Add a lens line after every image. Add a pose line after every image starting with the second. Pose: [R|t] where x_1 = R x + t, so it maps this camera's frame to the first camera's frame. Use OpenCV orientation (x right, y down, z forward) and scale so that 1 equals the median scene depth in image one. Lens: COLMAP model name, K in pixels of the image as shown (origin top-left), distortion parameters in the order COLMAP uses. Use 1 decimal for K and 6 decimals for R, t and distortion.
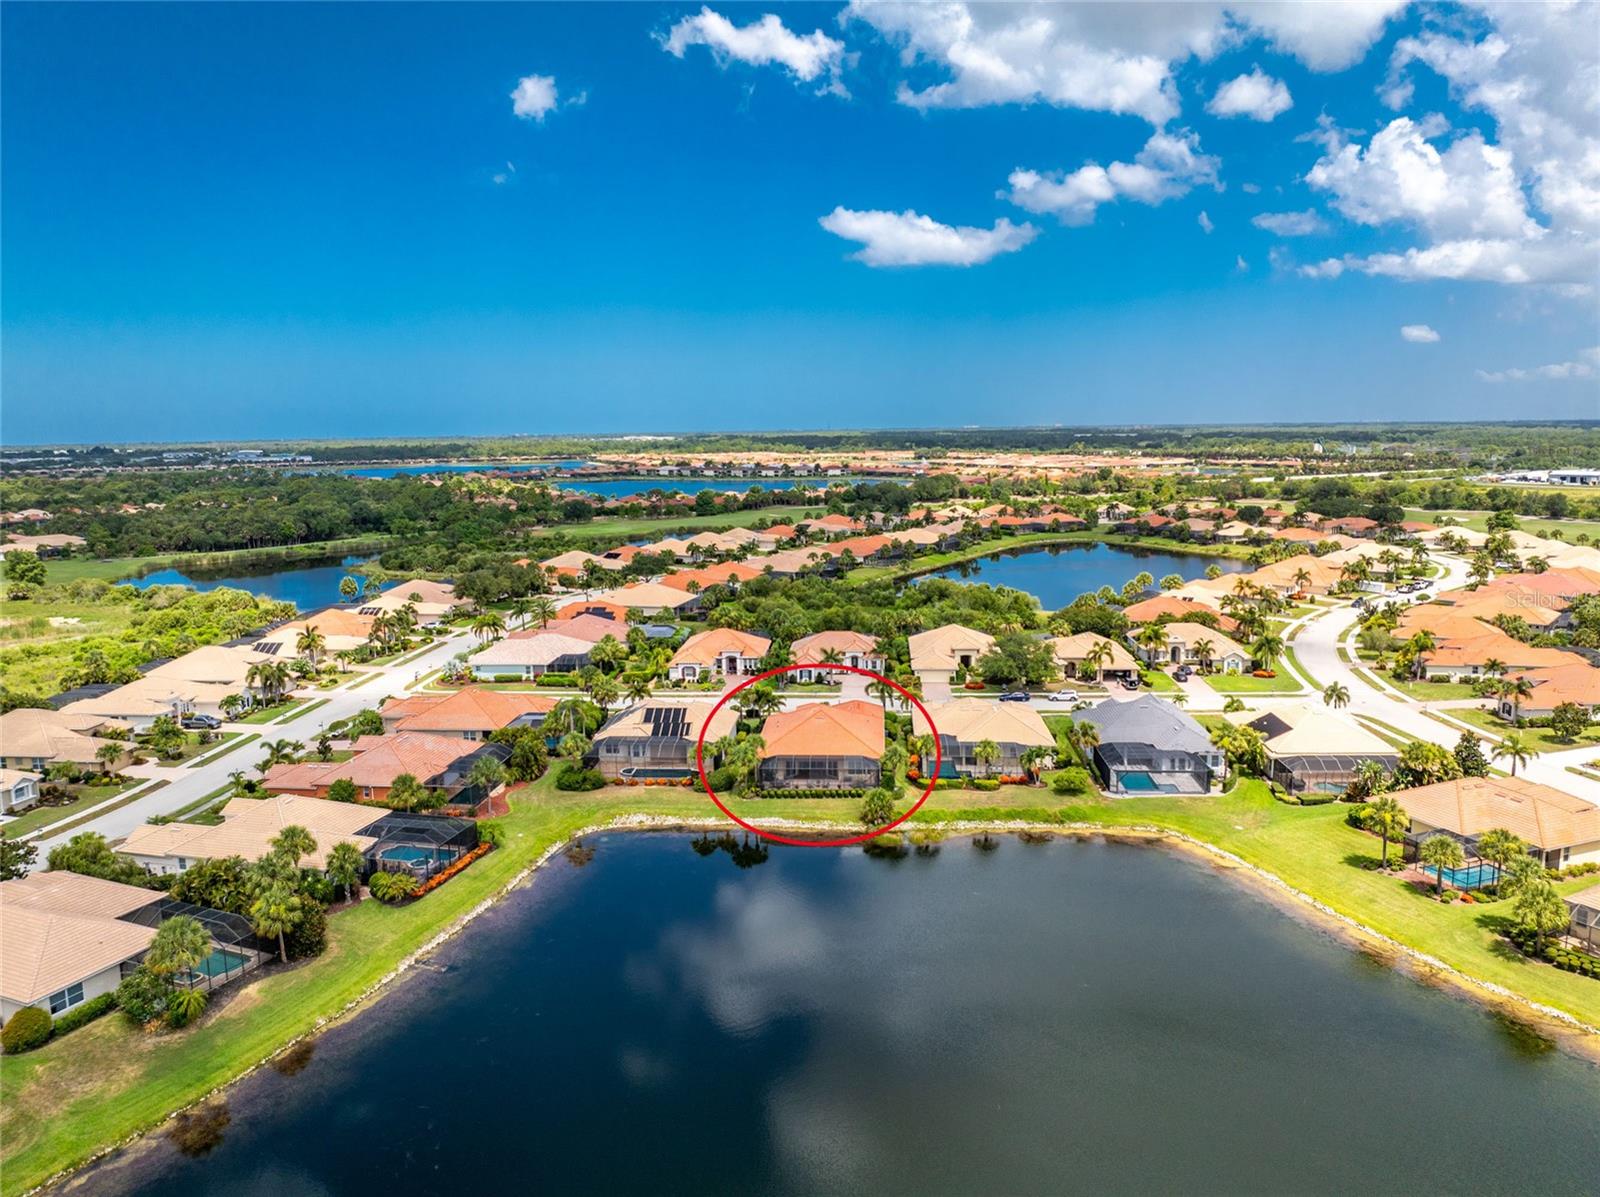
lens RADIAL K [[1114.7, 0, 819.8], [0, 1114.7, 649.6], [0, 0, 1]] dist [-0.036146, -0.004173]
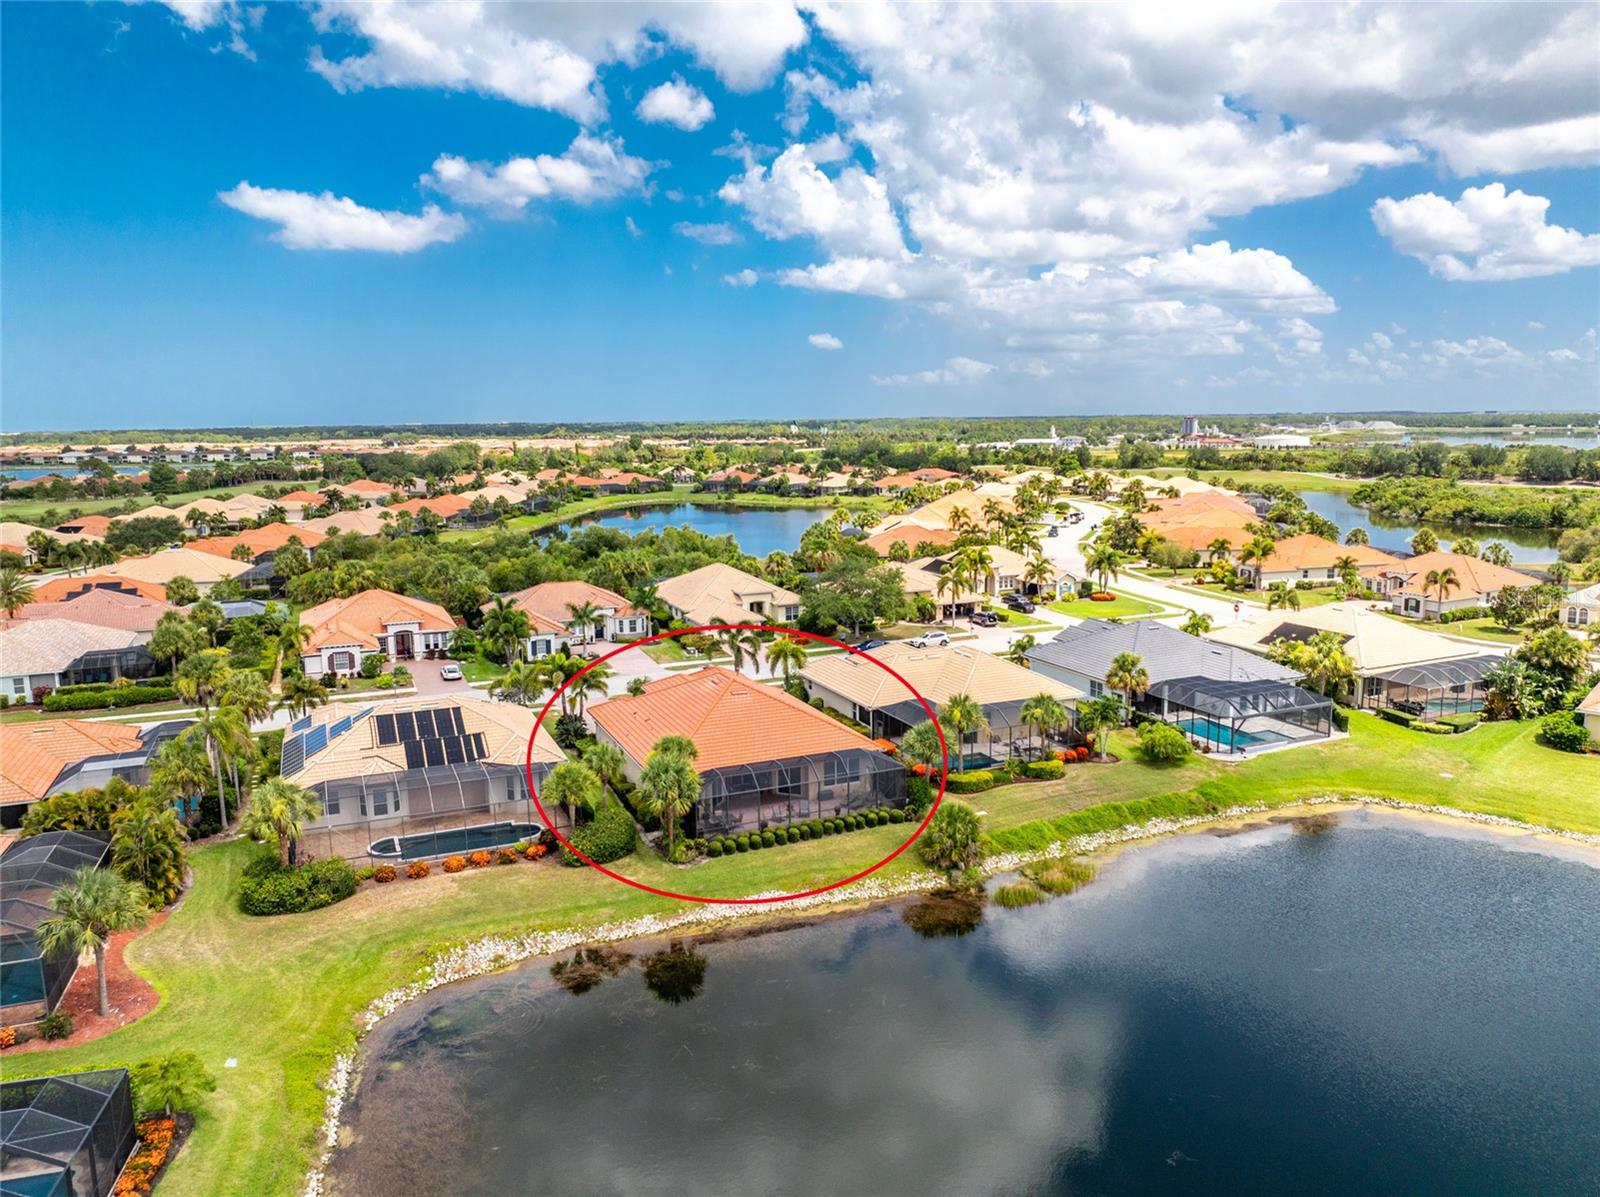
lens RADIAL K [[1118.0, 0, 807.5], [0, 1118.0, 610.5], [0, 0, 1]] dist [-0.010127, -0.049354]
pose [[0.891514, -0.075131, 0.446719, -0.159231], [0.089931, 0.995876, -0.011982, 0.022746], [-0.443977, 0.050856, 0.894594, 0.363699]]
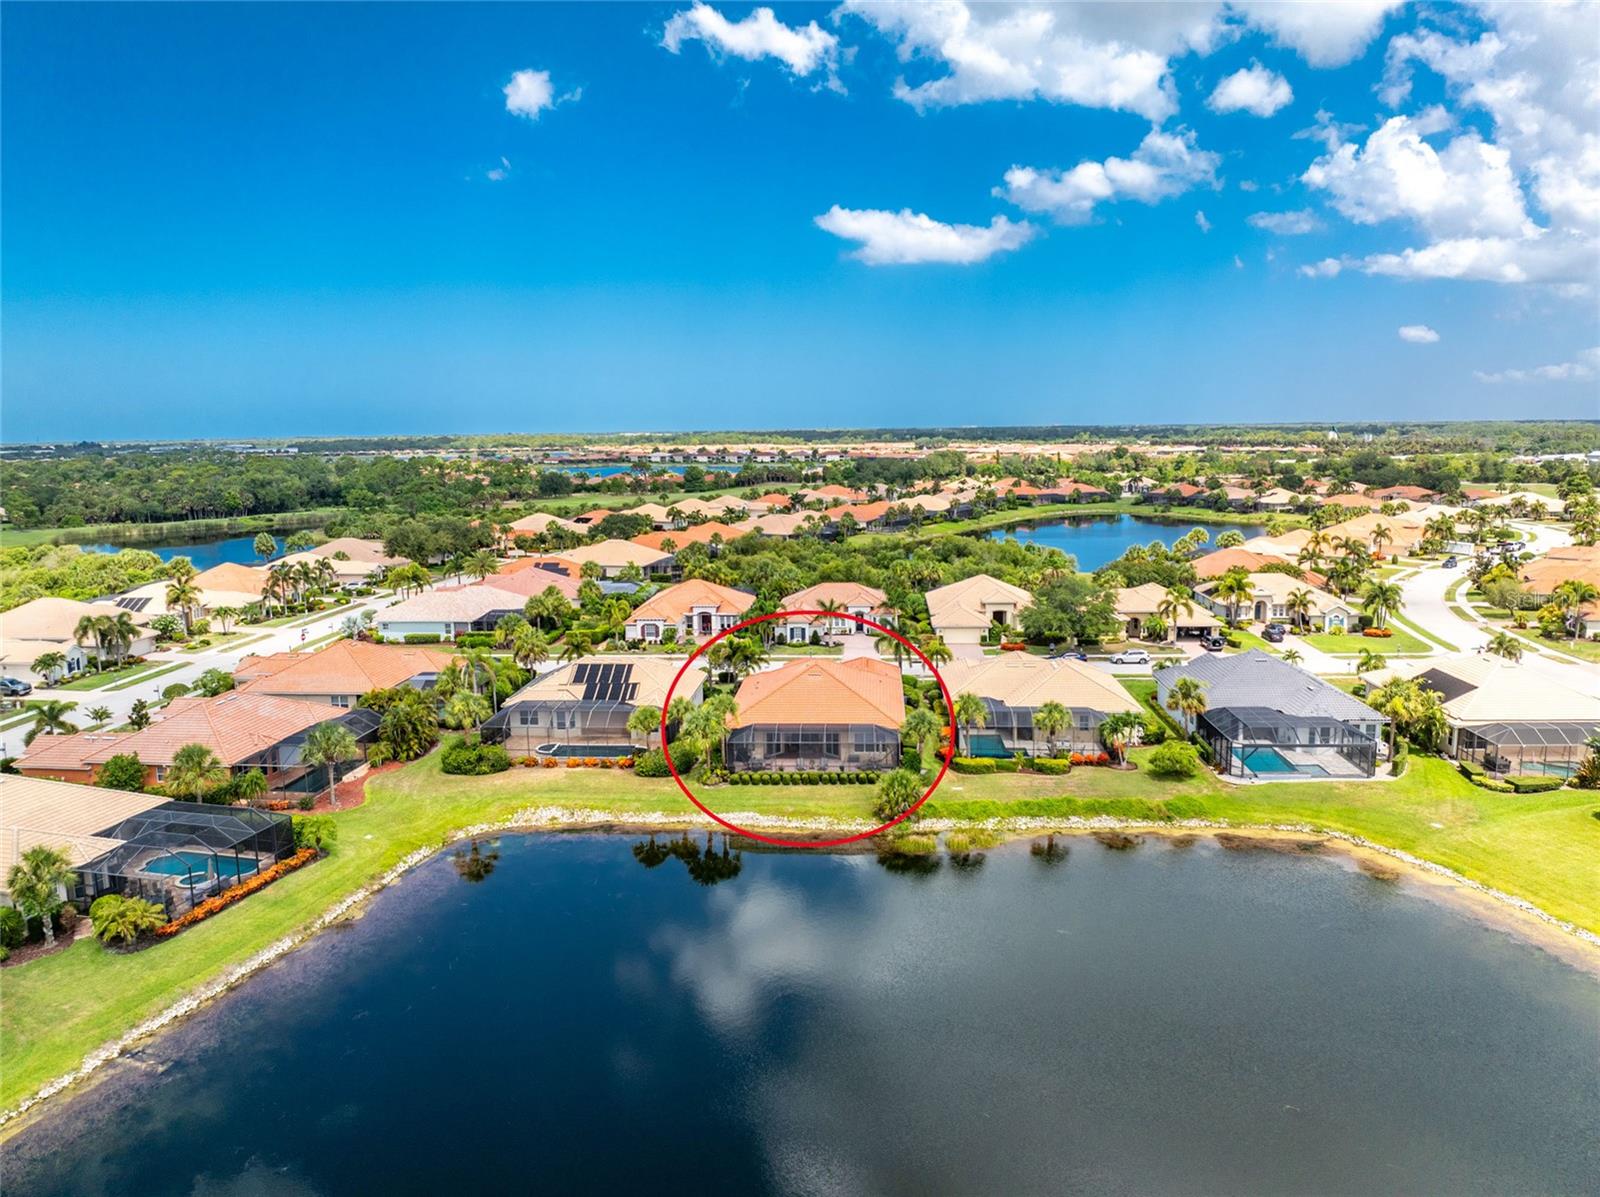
lens RADIAL K [[1122.8, 0, 804.2], [0, 1122.8, 604.4], [0, 0, 1]] dist [-0.038862, 0.002637]
pose [[0.999922, -0.001852, -0.012365, 0.001861], [0.001338, 0.999141, -0.041425, 0.034641], [0.012431, 0.041405, 0.999065, 0.205110]]
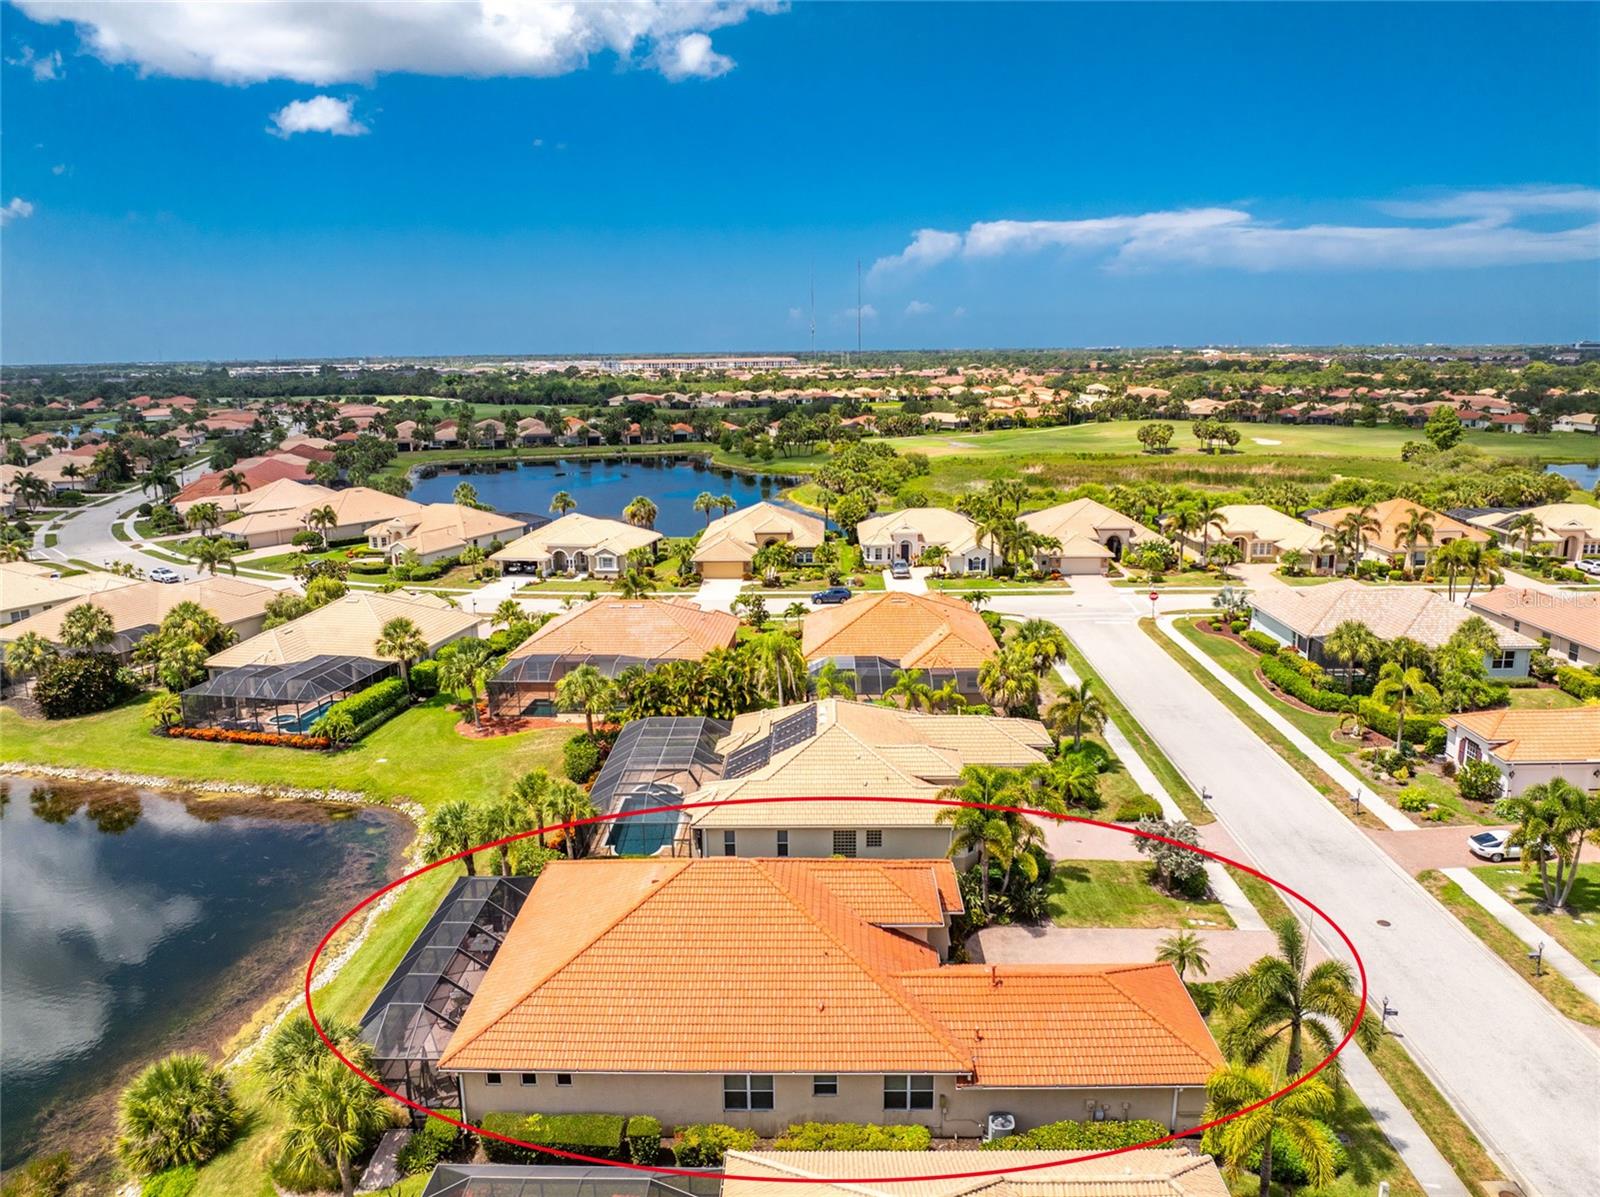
lens RADIAL K [[1114.7, 0, 819.8], [0, 1114.7, 649.6], [0, 0, 1]] dist [-0.036146, -0.004173]
pose [[0.024924, 0.266610, -0.963482, 0.217350], [-0.178718, 0.949444, 0.258103, -0.068063], [0.983585, 0.165758, 0.071312, 0.759322]]
